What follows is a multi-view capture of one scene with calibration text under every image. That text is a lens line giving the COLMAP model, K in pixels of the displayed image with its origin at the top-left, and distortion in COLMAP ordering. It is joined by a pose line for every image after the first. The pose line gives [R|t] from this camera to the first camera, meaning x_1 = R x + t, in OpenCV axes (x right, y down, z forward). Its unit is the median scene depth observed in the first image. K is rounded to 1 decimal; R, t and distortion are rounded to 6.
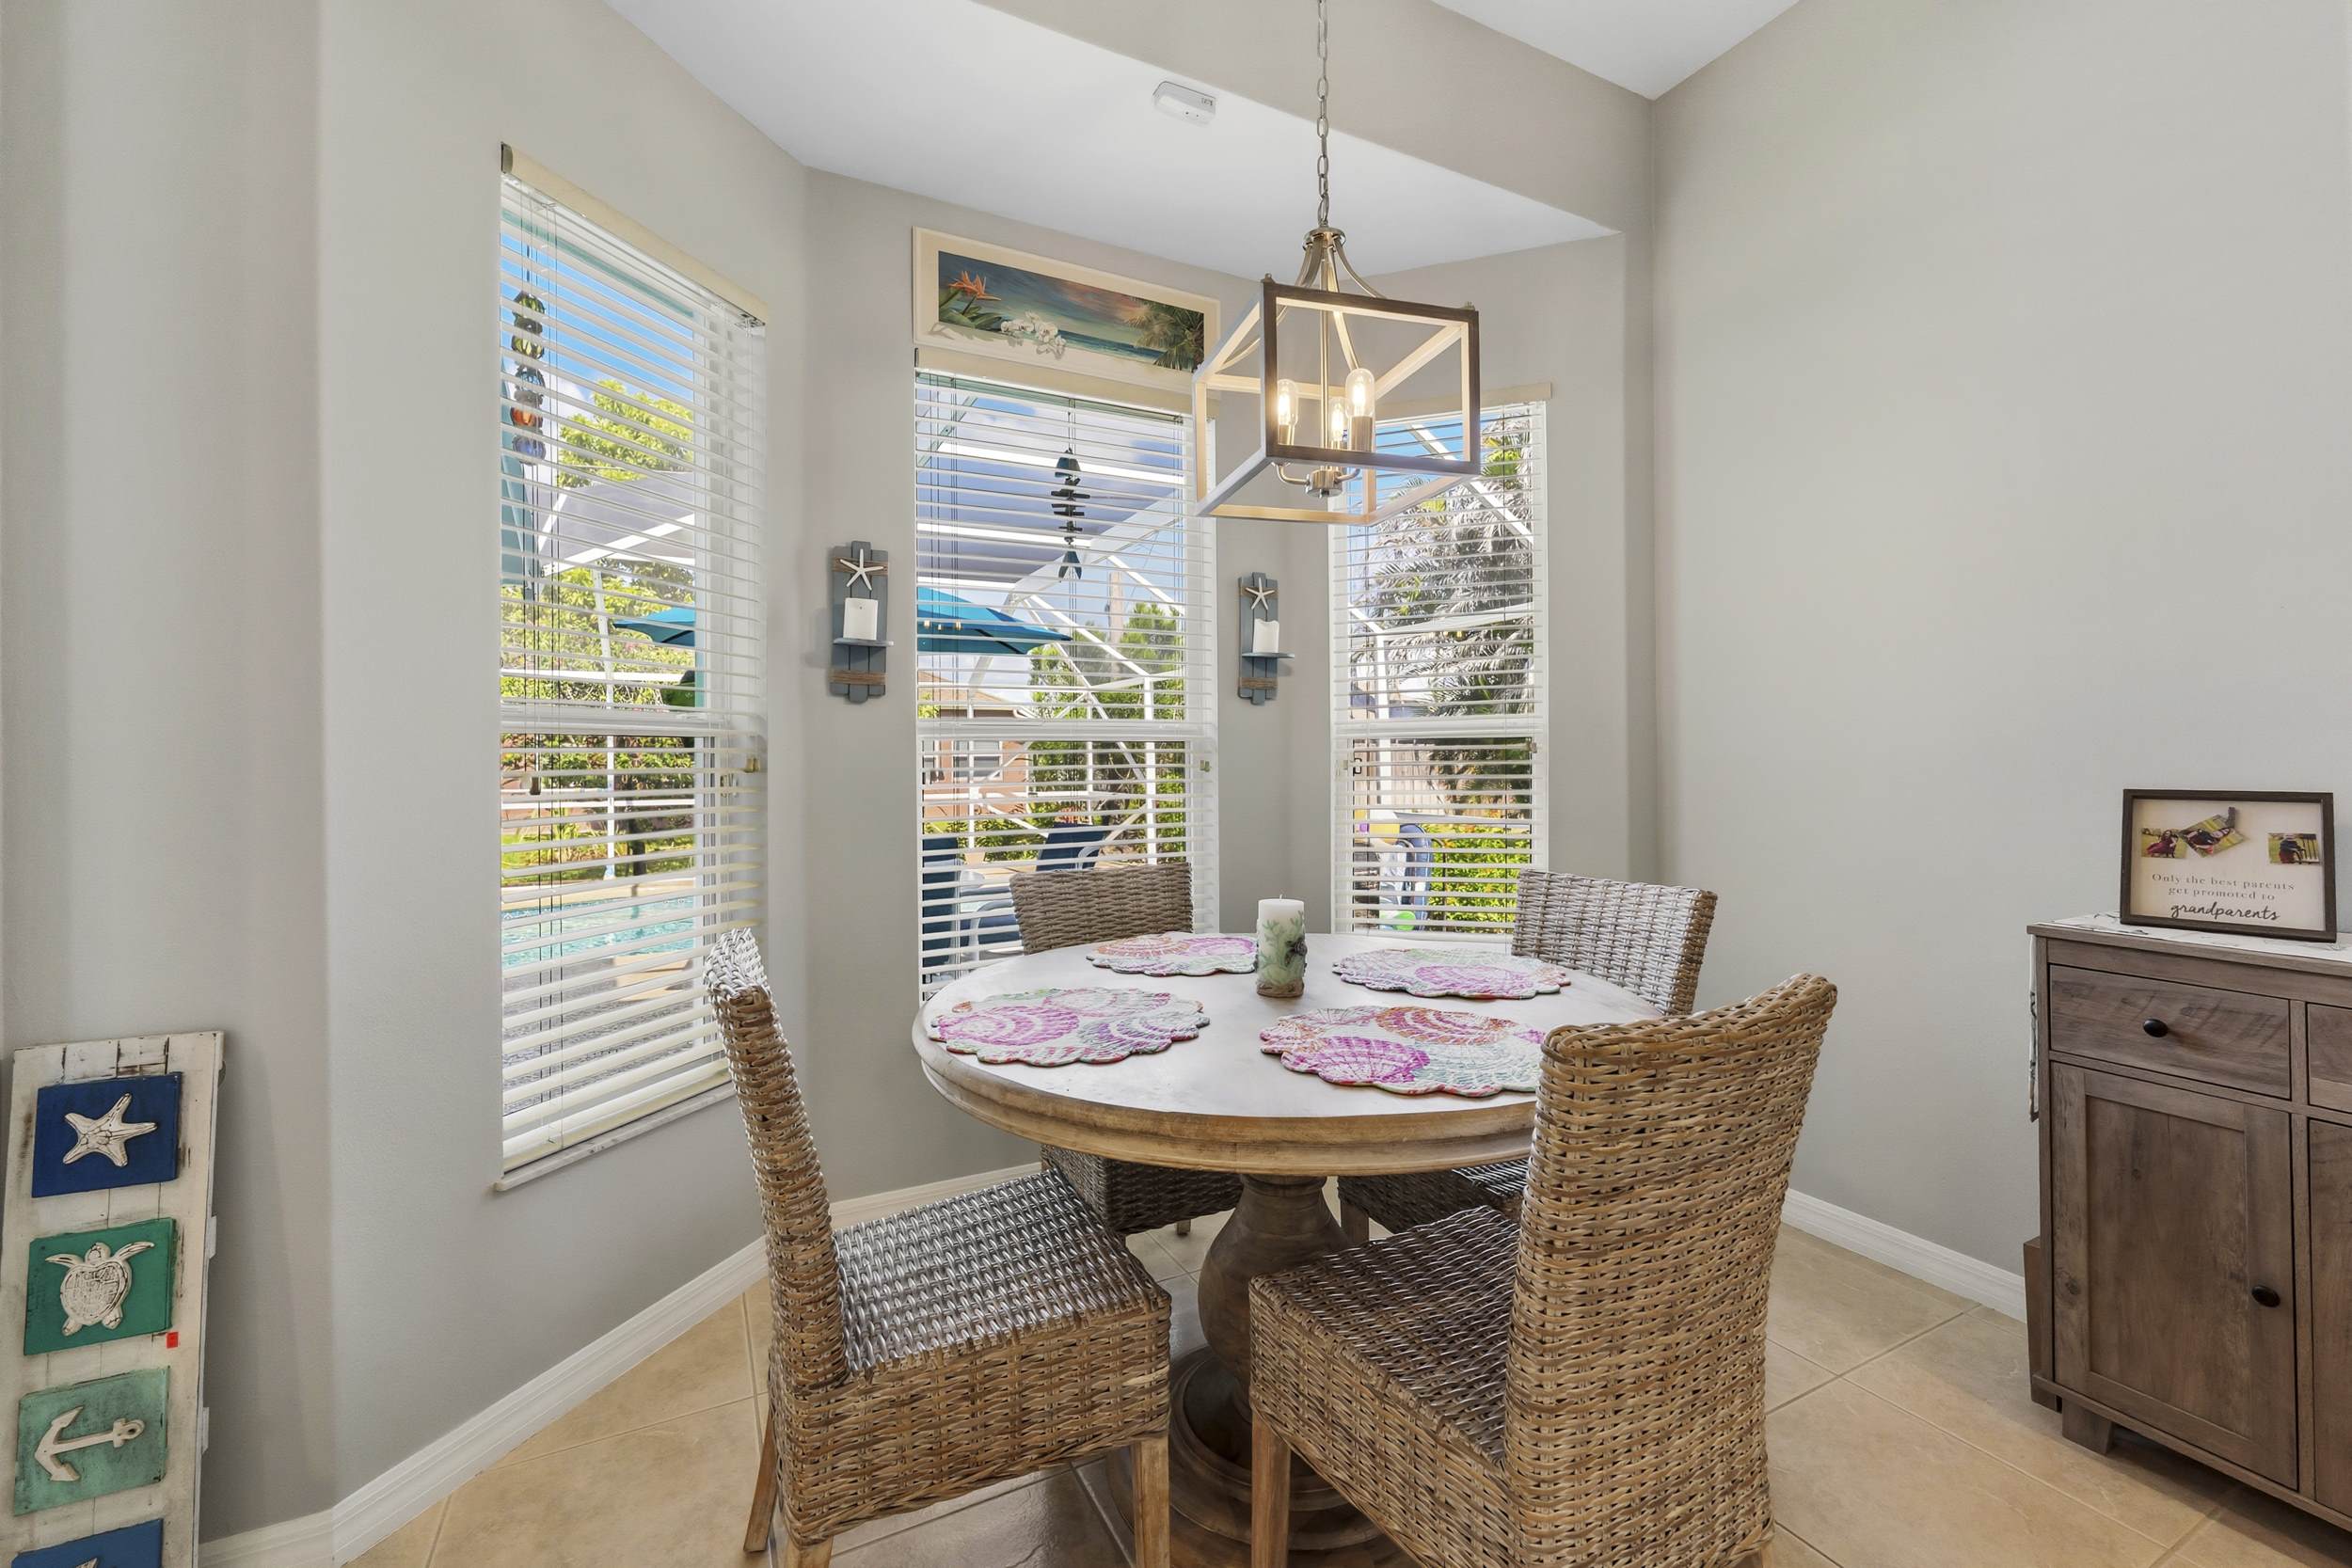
lens RADIAL K [[961.6, 0, 1161.4], [0, 961.6, 750.7], [0, 0, 1]] dist [0.000709, -0.000667]
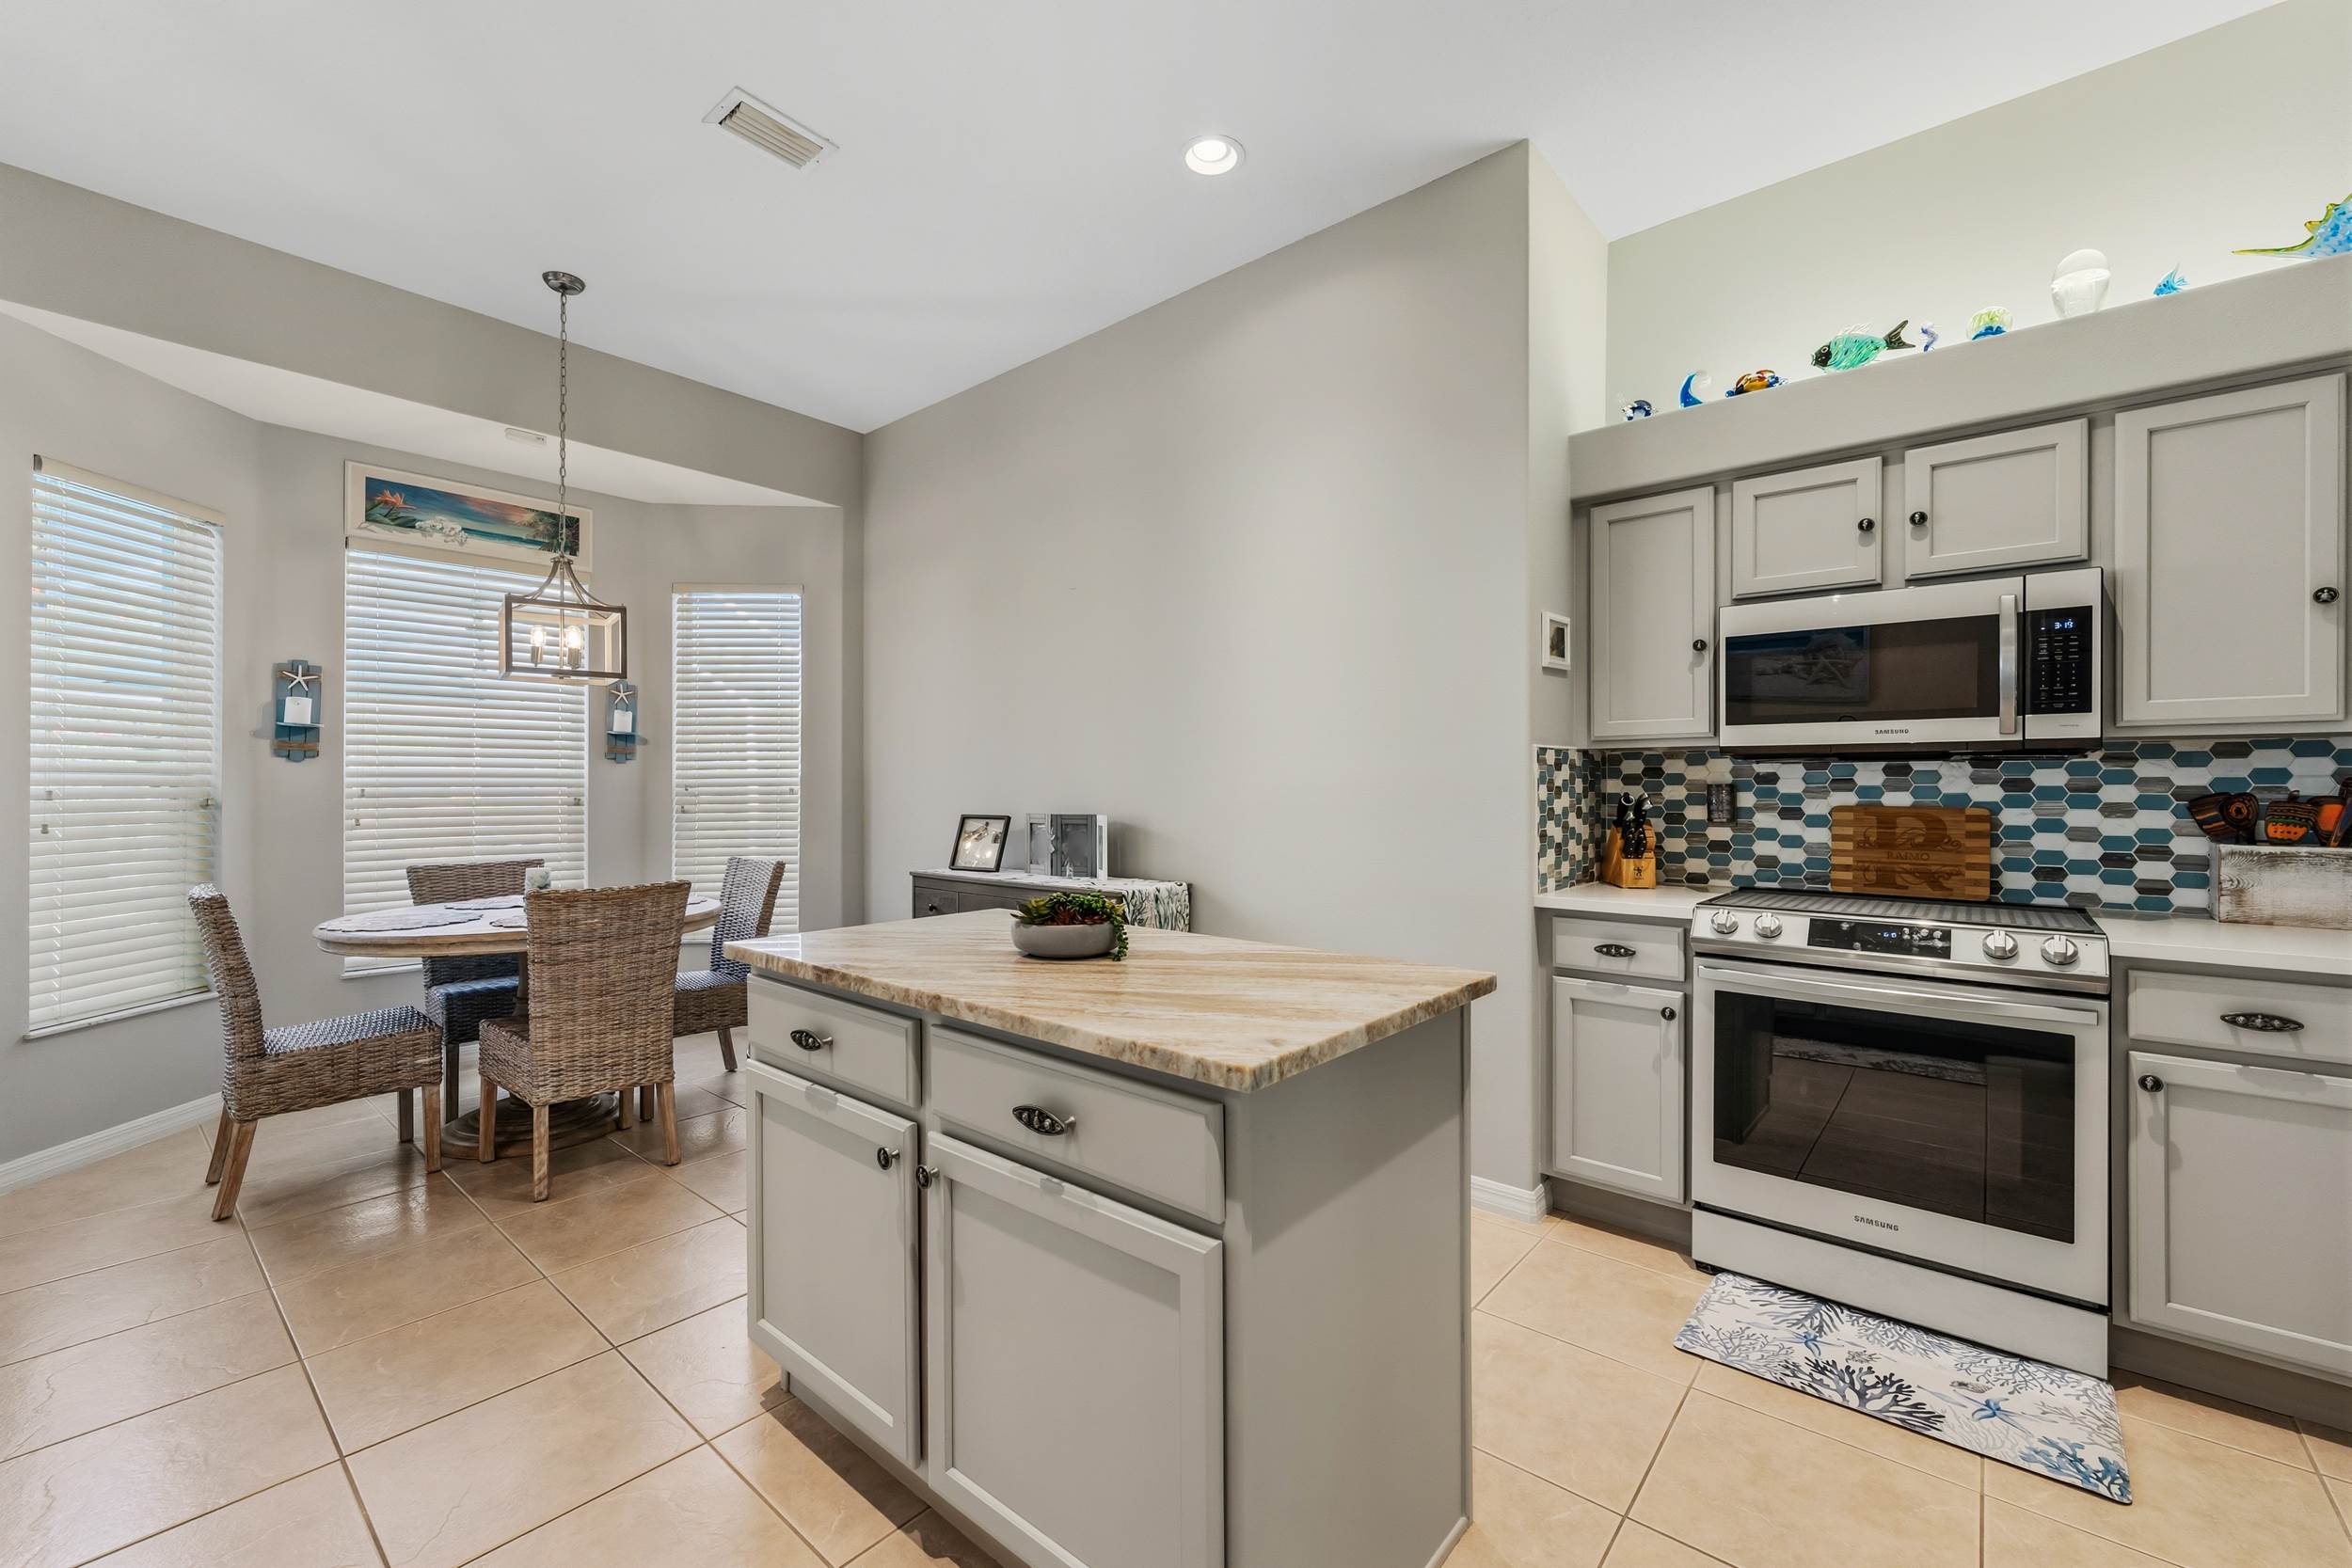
lens RADIAL K [[961.6, 0, 1167.4], [0, 961.6, 783.6], [0, 0, 1]] dist [0.000709, -0.000667]
pose [[0.923290, 0.010707, 0.383954, 0.406765], [-0.012655, 0.999917, 0.002548, -0.036346], [-0.383895, -0.007212, 0.923349, -1.028108]]
